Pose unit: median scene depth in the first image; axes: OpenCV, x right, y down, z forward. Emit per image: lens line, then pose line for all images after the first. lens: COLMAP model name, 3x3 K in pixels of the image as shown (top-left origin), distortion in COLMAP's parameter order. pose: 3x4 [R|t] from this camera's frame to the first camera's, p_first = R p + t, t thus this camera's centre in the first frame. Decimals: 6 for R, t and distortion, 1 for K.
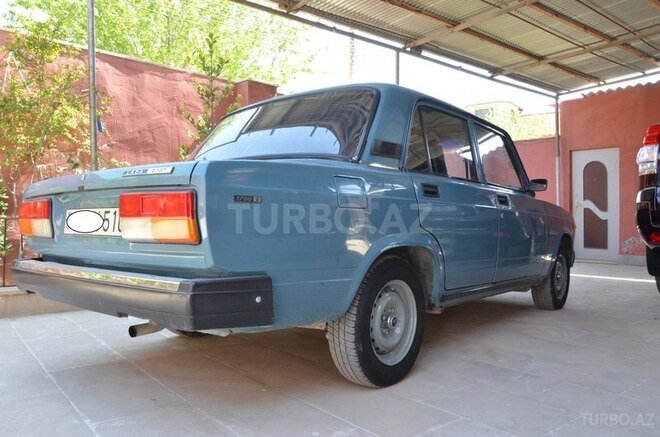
lens RADIAL K [[501.0, 0, 335.0], [0, 501.0, 220.6], [0, 0, 1]] dist [-0.043137, 0.004587]
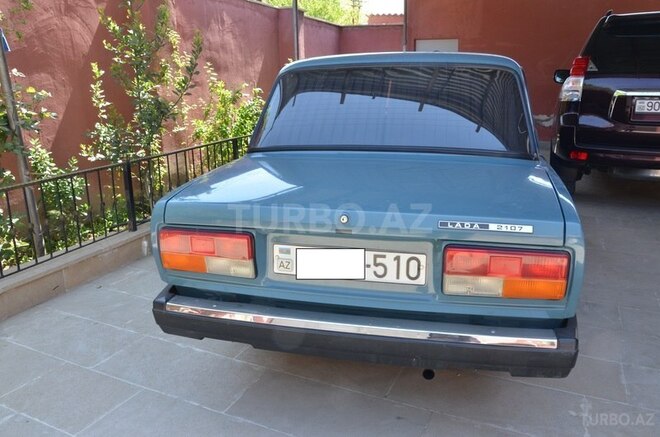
lens RADIAL K [[501.0, 0, 335.0], [0, 501.0, 220.6], [0, 0, 1]] dist [-0.043137, 0.004587]
pose [[0.901343, -0.128456, 0.413618, -0.193203], [0.011115, 0.961550, 0.274404, -0.069974], [-0.432963, -0.242735, 0.868114, 0.060841]]
